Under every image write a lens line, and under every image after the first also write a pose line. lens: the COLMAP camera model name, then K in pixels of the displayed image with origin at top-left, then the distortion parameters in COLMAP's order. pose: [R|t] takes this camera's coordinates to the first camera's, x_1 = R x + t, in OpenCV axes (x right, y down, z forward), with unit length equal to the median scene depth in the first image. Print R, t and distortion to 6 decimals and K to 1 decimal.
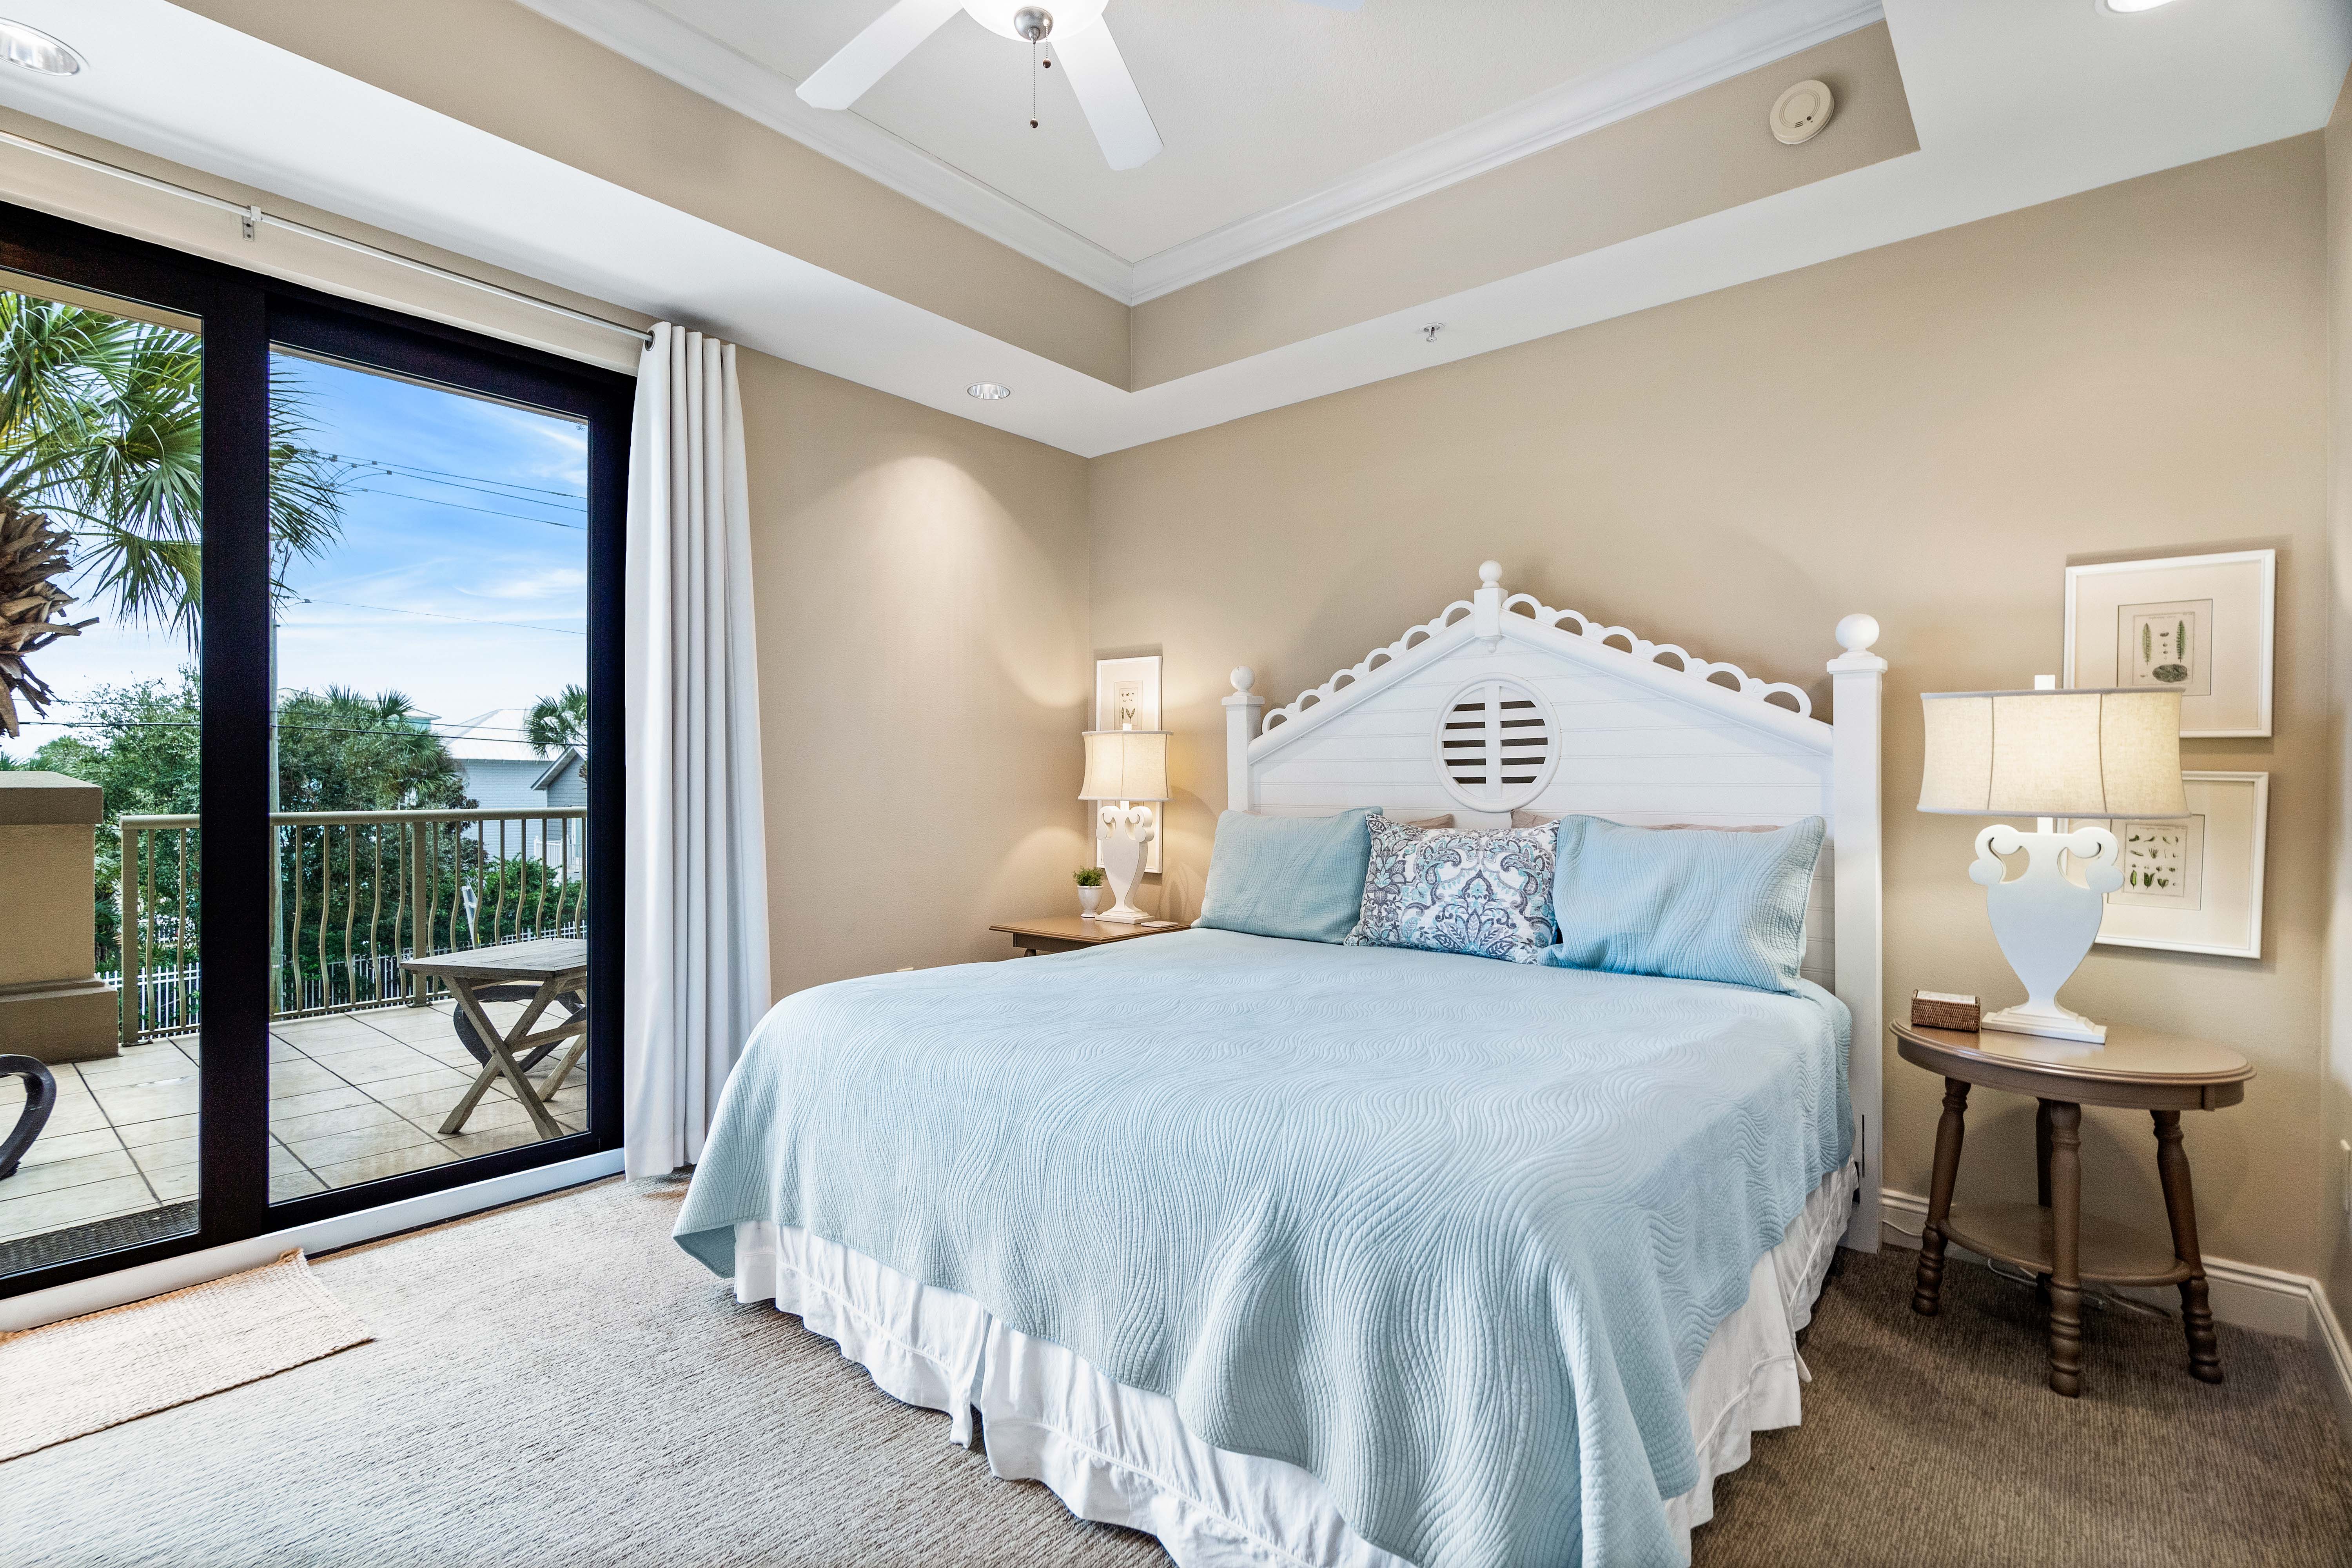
lens RADIAL K [[1092.8, 0, 1175.8], [0, 1092.8, 787.9], [0, 0, 1]] dist [-0.004718, 0.001759]
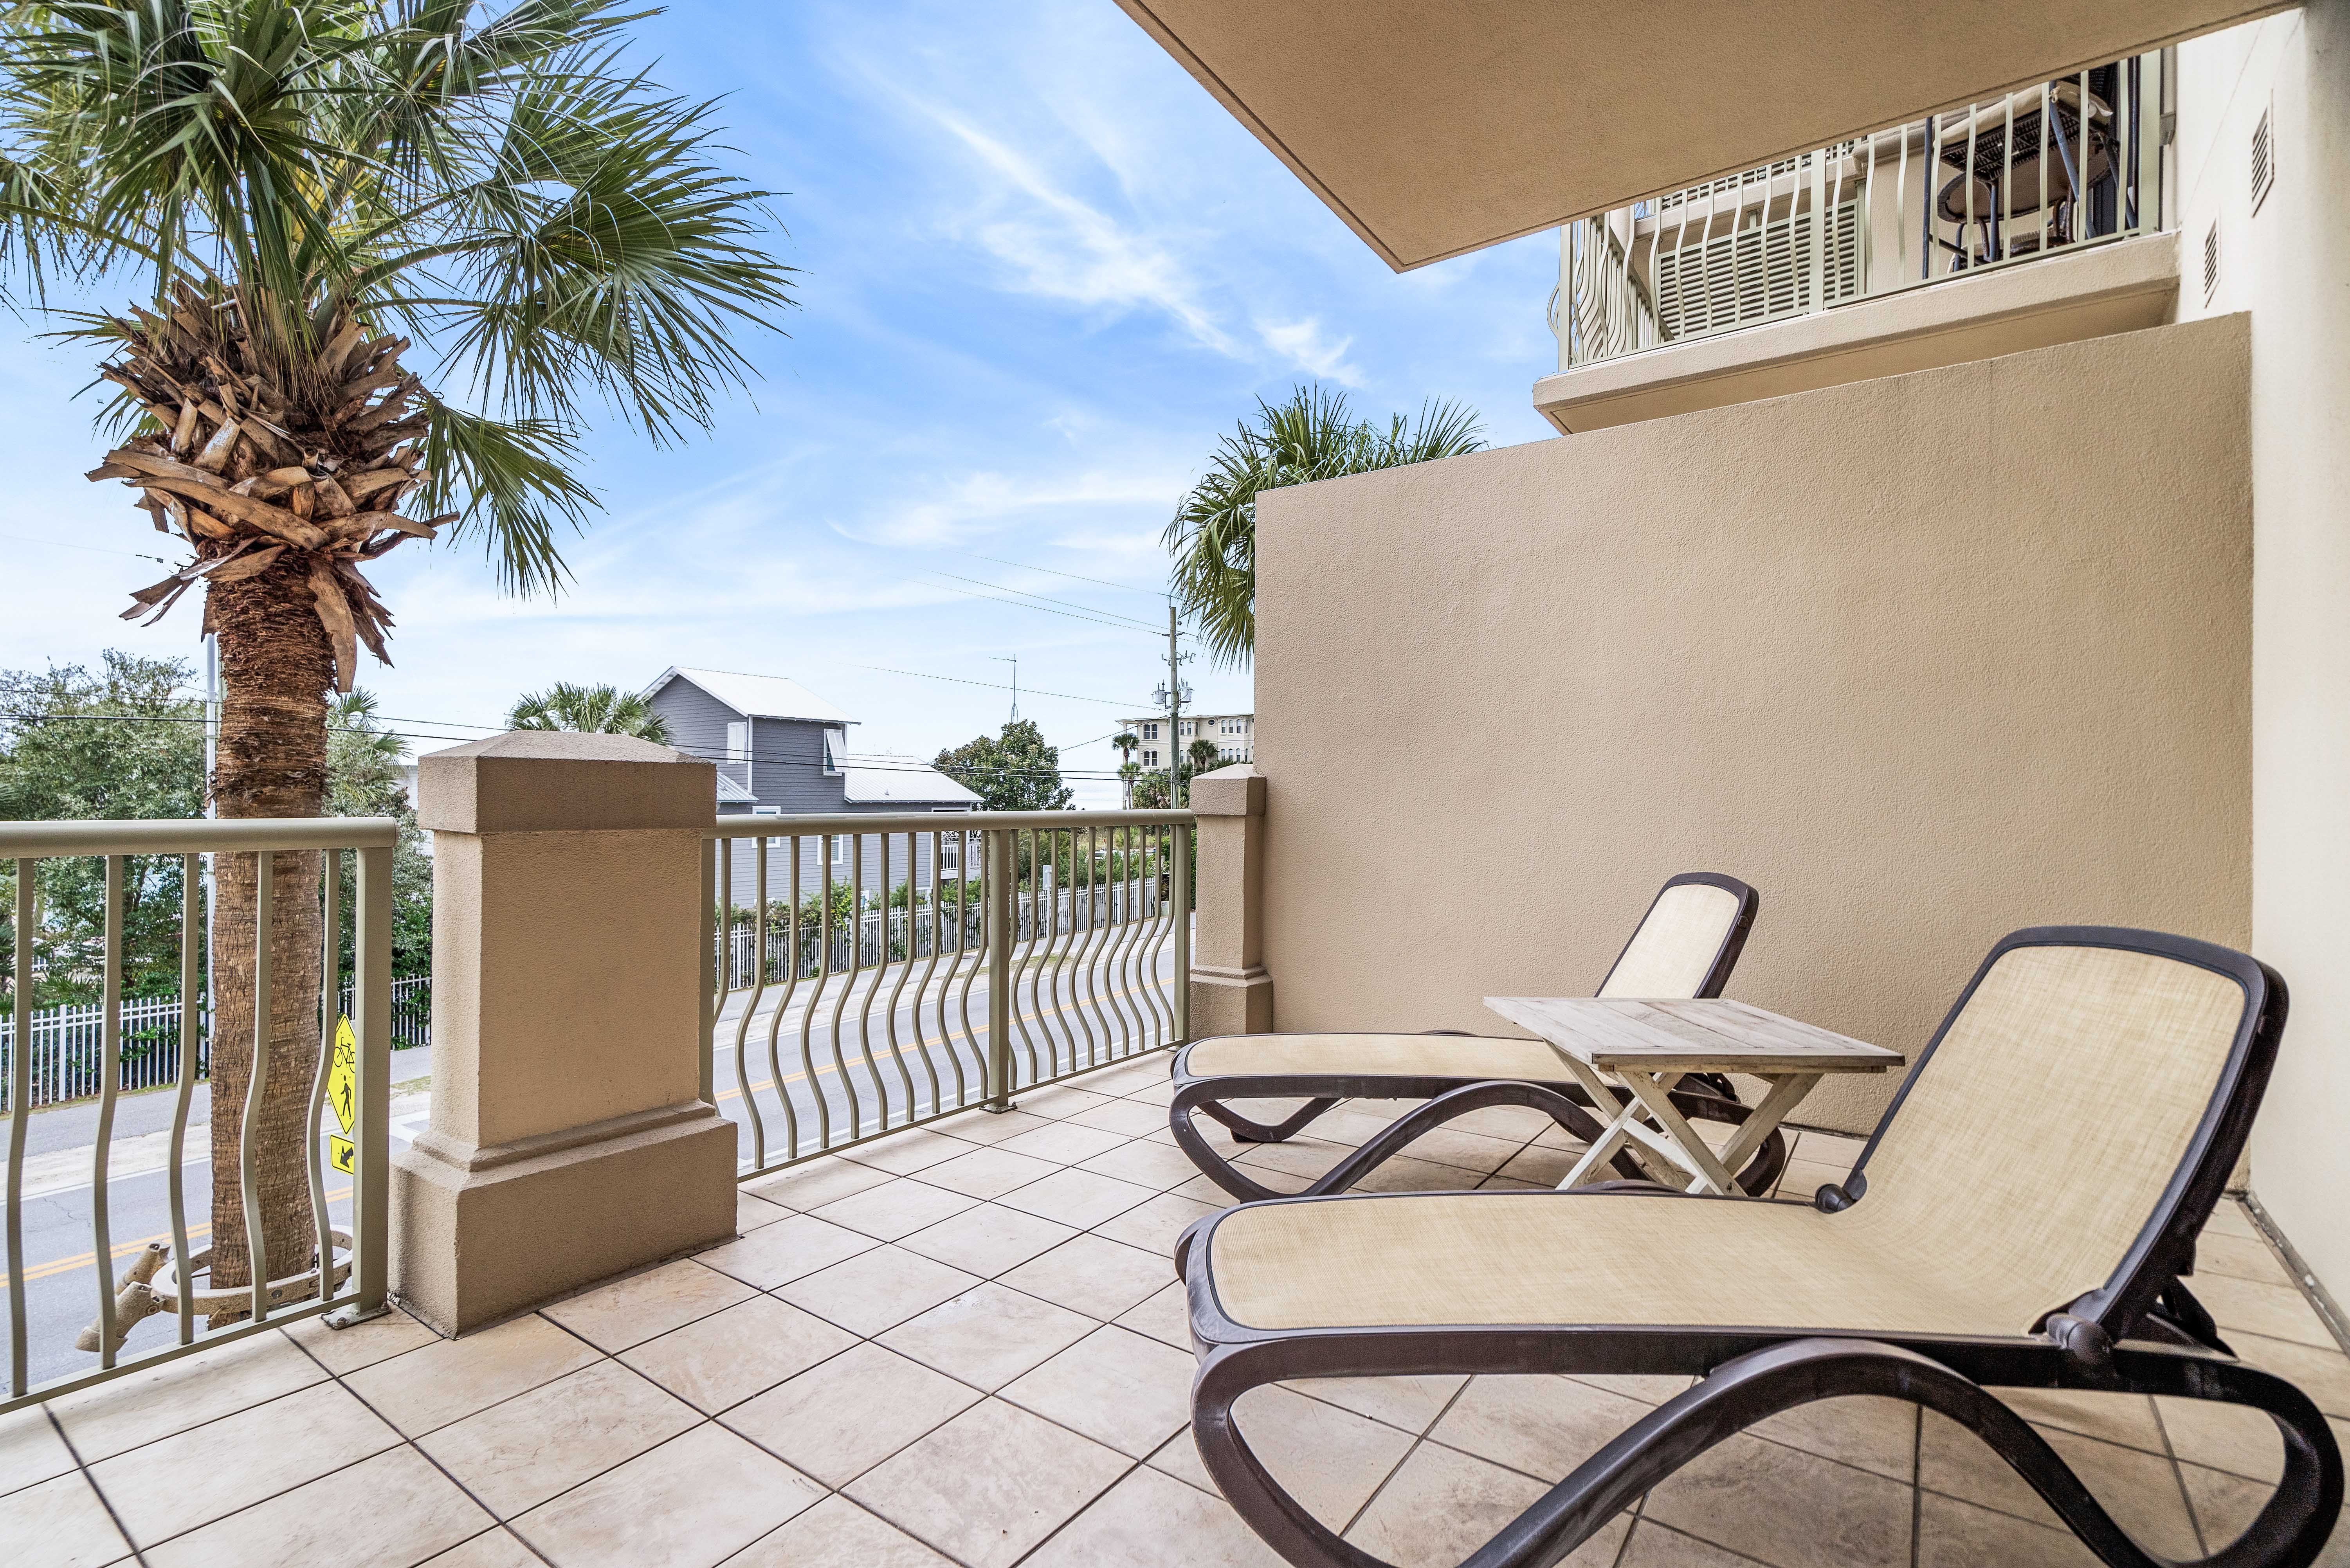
lens RADIAL K [[1091.8, 0, 1179.8], [0, 1091.8, 785.0], [0, 0, 1]] dist [-0.004718, 0.001759]
pose [[0.996111, 0.003150, 0.088049, -0.162195], [-0.001909, 0.999898, -0.014168, 0.003672], [-0.088085, 0.013945, 0.996015, 0.084129]]
